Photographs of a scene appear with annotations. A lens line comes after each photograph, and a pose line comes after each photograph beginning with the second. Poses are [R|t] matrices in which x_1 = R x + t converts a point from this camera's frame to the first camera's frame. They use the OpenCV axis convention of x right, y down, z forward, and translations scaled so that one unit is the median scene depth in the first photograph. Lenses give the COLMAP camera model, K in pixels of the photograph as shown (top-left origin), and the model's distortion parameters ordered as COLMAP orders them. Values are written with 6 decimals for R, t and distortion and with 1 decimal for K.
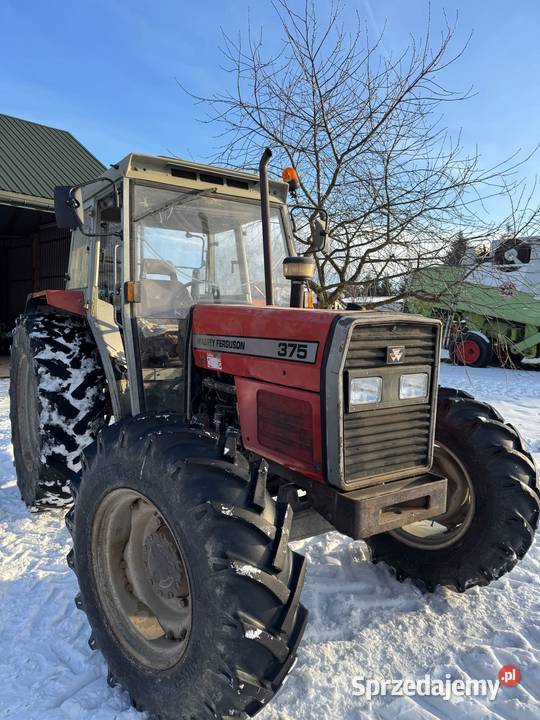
lens RADIAL K [[512.2, 0, 260.6], [0, 512.2, 361.8], [0, 0, 1]] dist [0.051991, -0.000638]
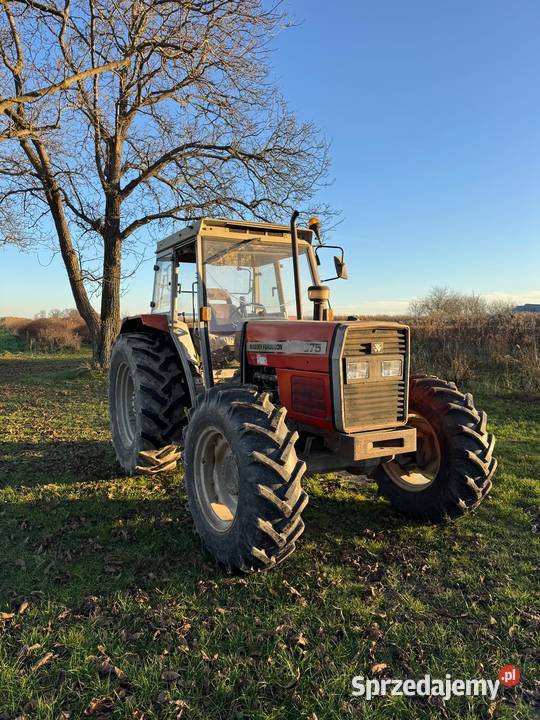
lens RADIAL K [[512.2, 0, 260.6], [0, 512.2, 361.8], [0, 0, 1]] dist [0.051991, -0.000638]
pose [[0.996171, -0.024750, -0.083853, 0.027638], [0.021868, 0.999144, -0.035113, 0.056618], [0.084651, 0.033145, 0.995859, -0.440744]]
